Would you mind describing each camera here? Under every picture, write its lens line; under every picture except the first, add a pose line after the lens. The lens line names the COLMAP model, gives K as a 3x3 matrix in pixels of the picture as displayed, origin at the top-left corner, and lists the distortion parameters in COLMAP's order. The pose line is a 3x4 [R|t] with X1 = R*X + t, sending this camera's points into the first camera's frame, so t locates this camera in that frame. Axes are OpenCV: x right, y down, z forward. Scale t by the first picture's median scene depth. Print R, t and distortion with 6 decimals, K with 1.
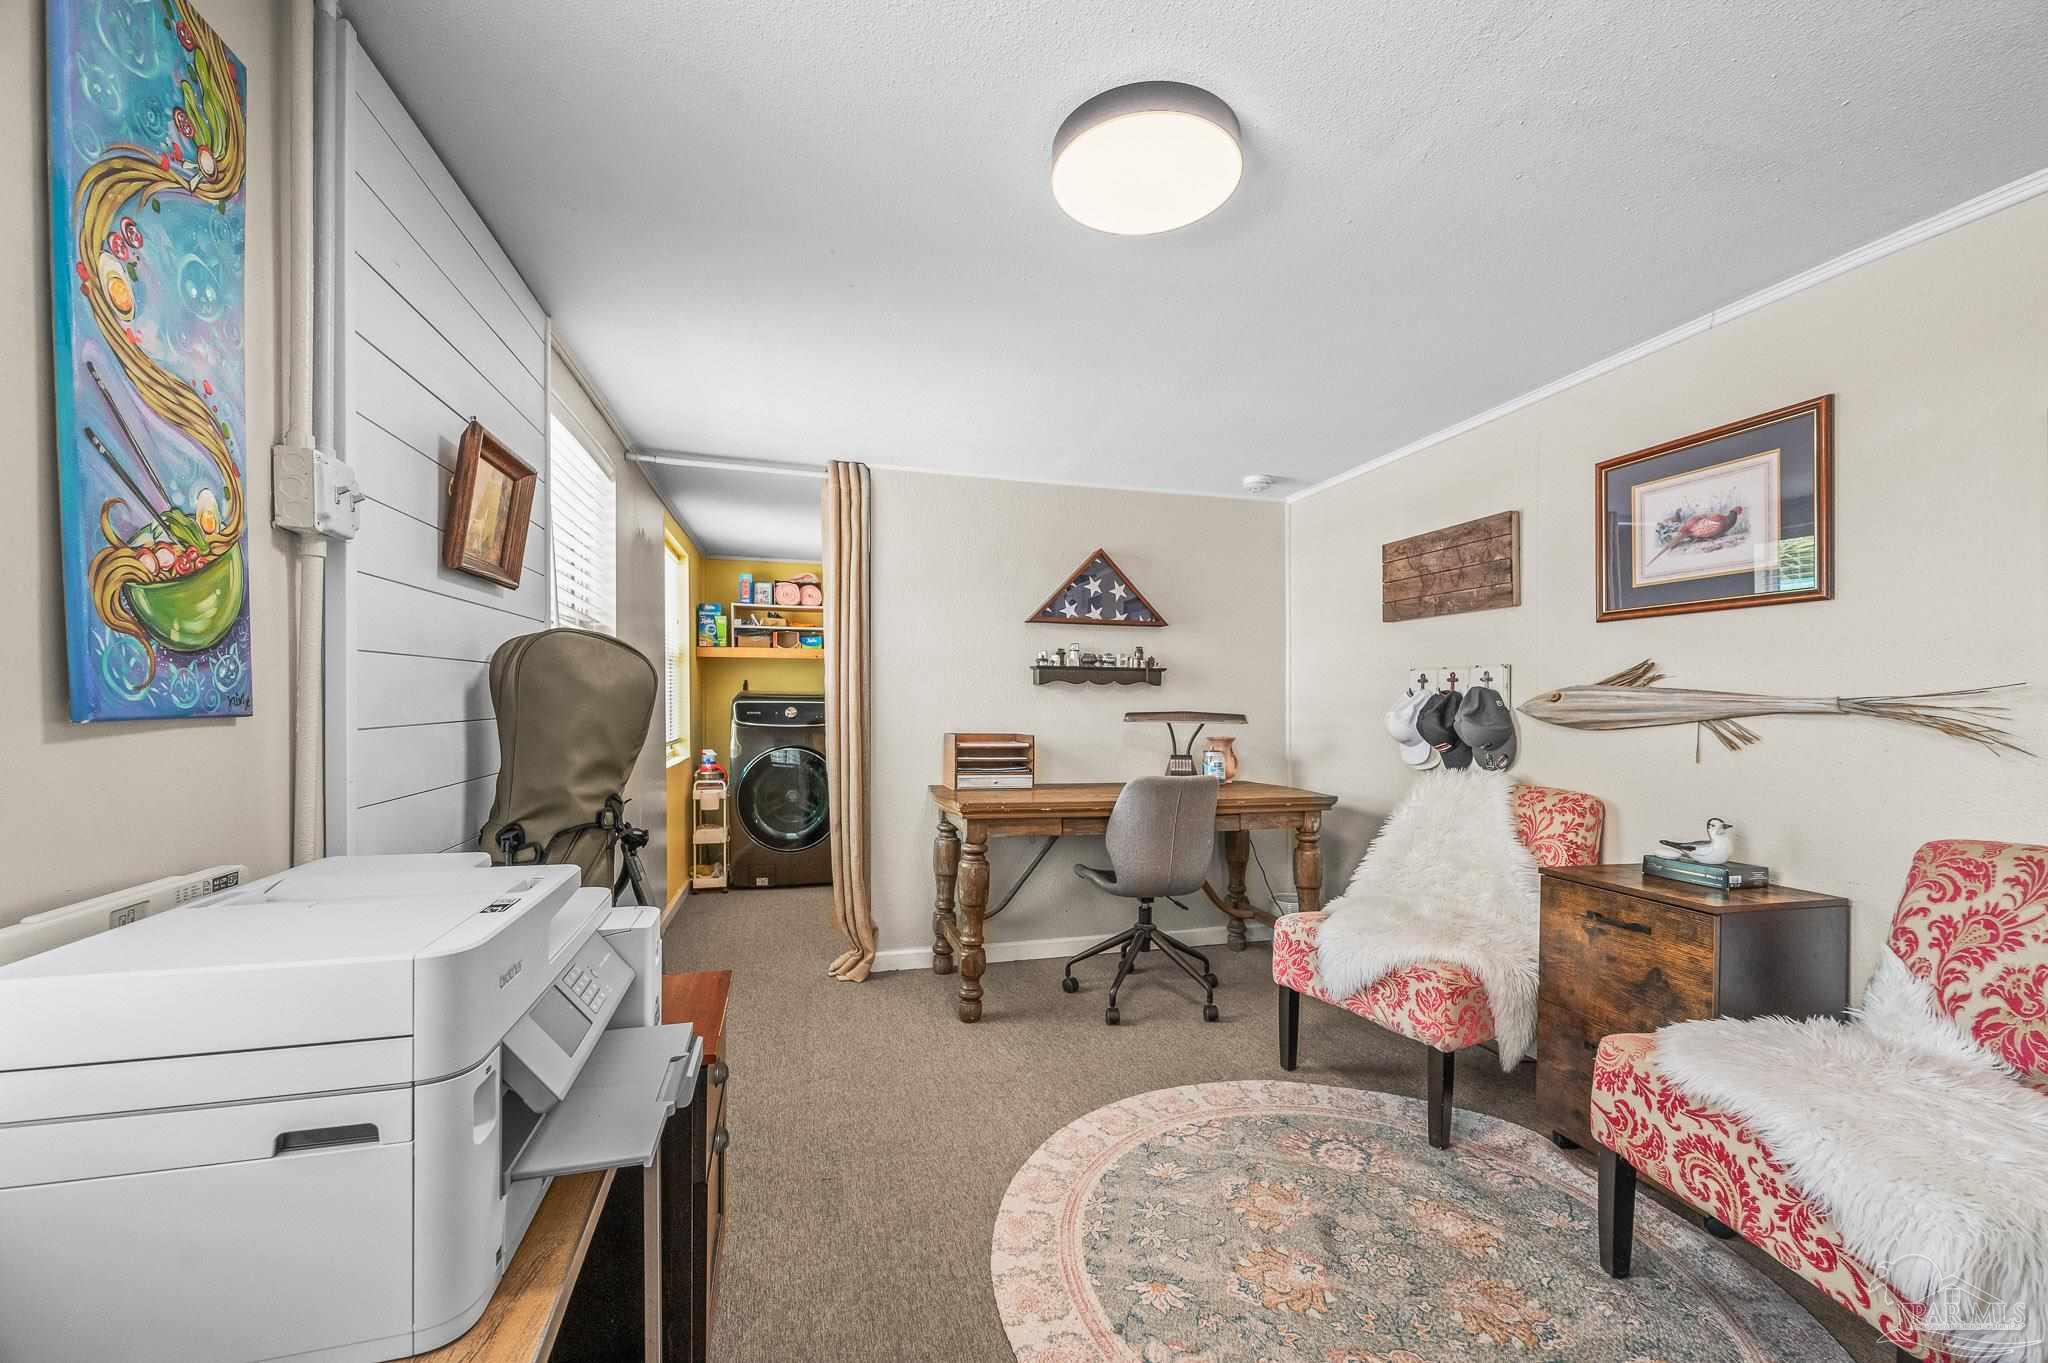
lens RADIAL K [[824.2, 0, 1056.3], [0, 824.2, 703.3], [0, 0, 1]] dist [-0.003504, 0.000320]
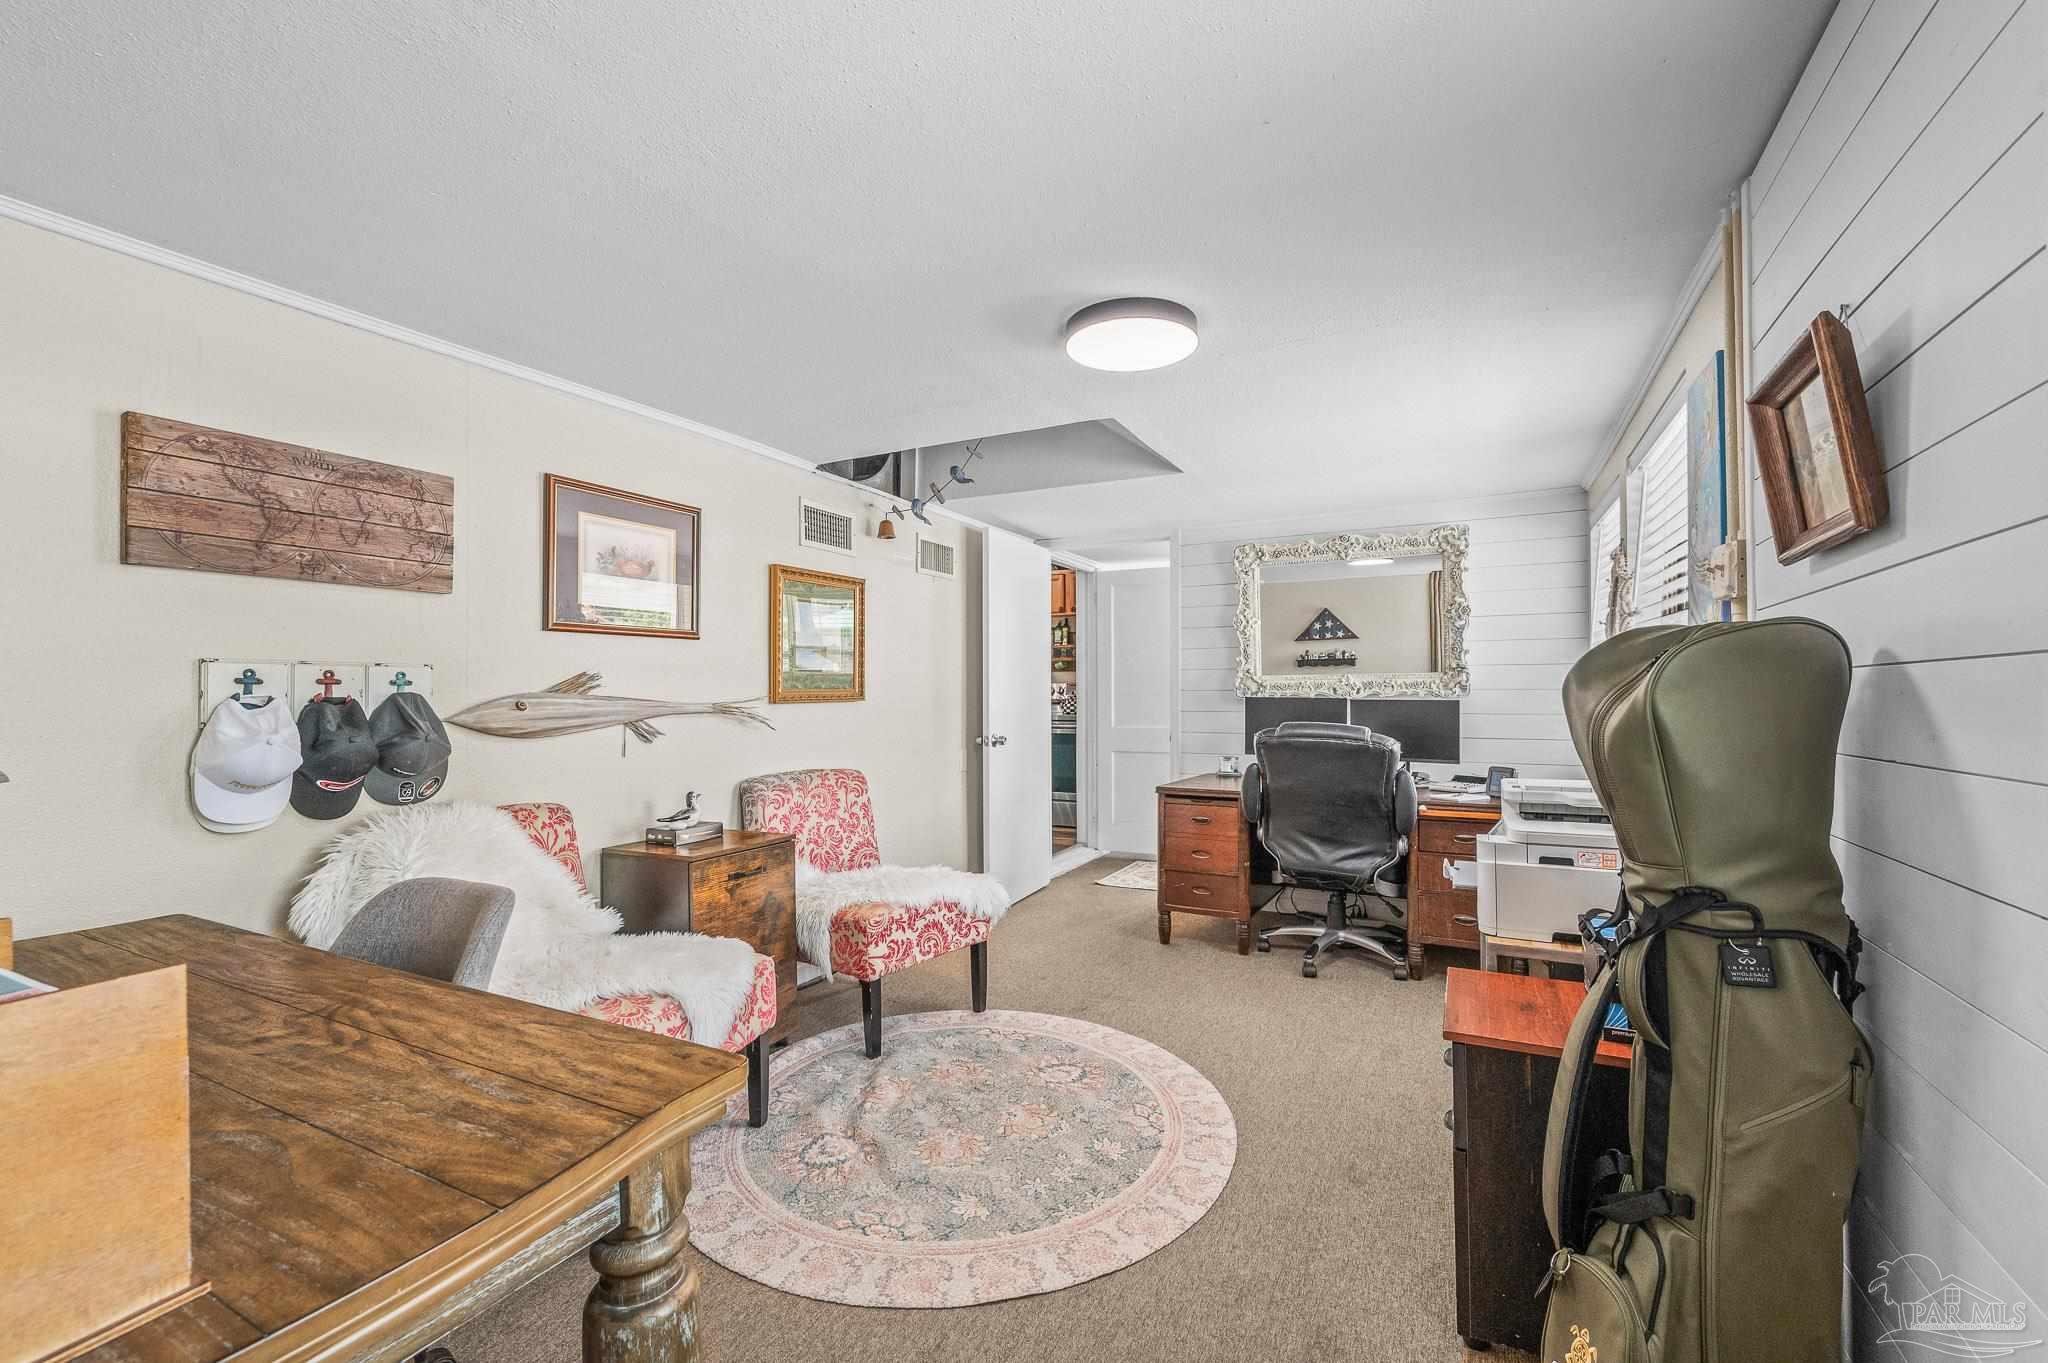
lens RADIAL K [[858.9, 0, 1004.4], [0, 858.9, 686.7], [0, 0, 1]] dist [0.000331, -0.000529]
pose [[-0.696748, 0.002927, 0.717310, -0.596997], [0.002786, 0.999995, -0.001374, -0.032404], [-0.717311, 0.001041, -0.696753, 1.634157]]
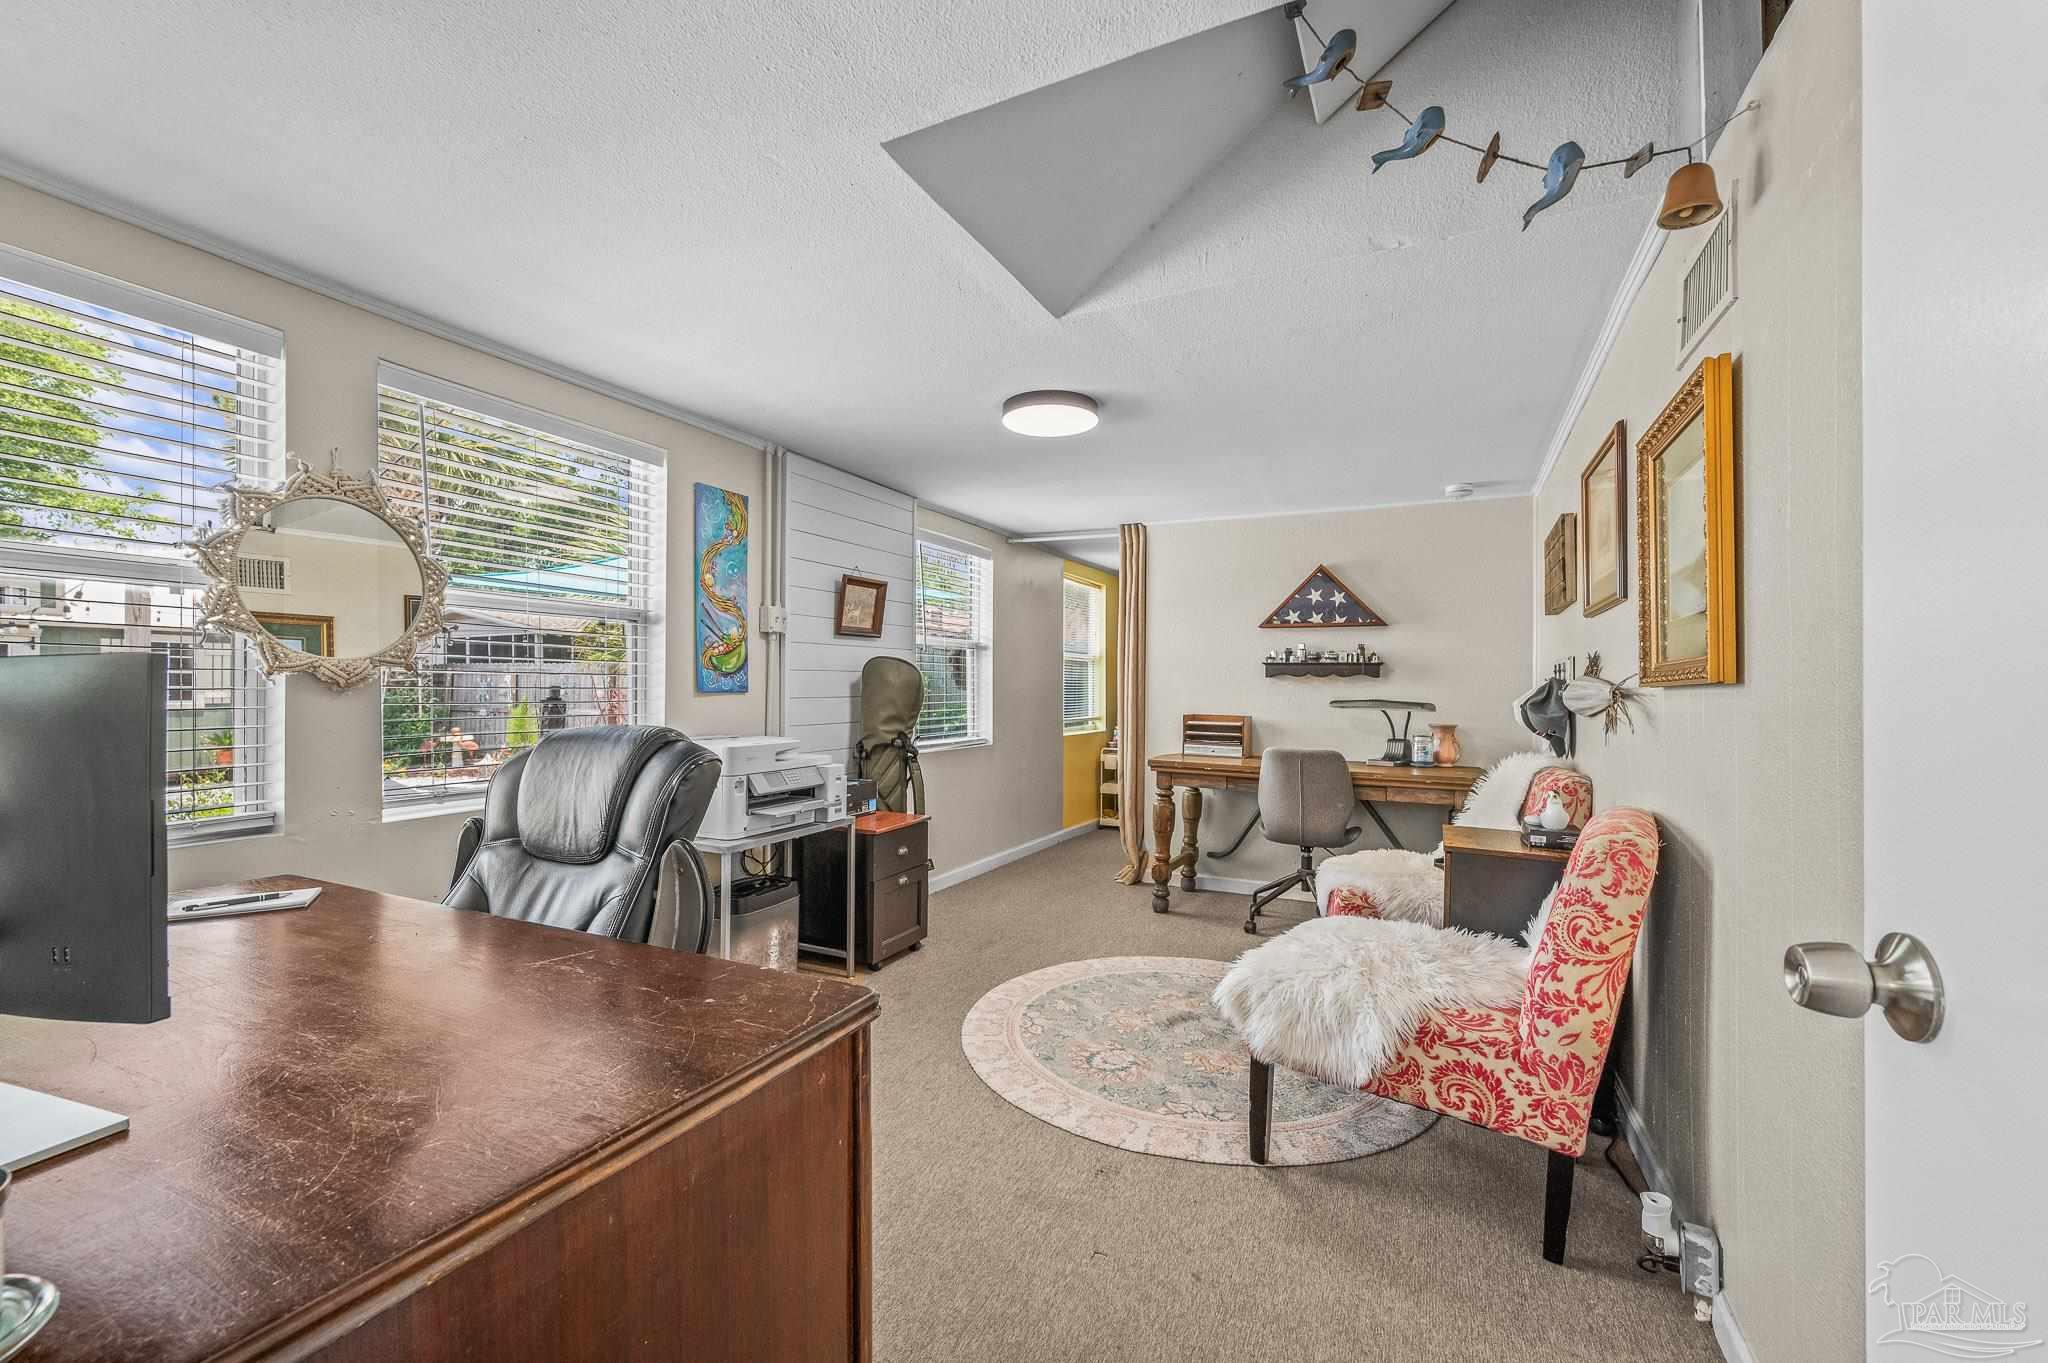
lens RADIAL K [[858.9, 0, 1031.6], [0, 858.9, 687.3], [0, 0, 1]] dist [0.000331, -0.000529]
pose [[0.744919, -0.000224, -0.667154, 1.062495], [-0.005813, 0.999960, -0.006827, 0.005970], [0.667129, 0.008964, 0.744888, -0.395704]]
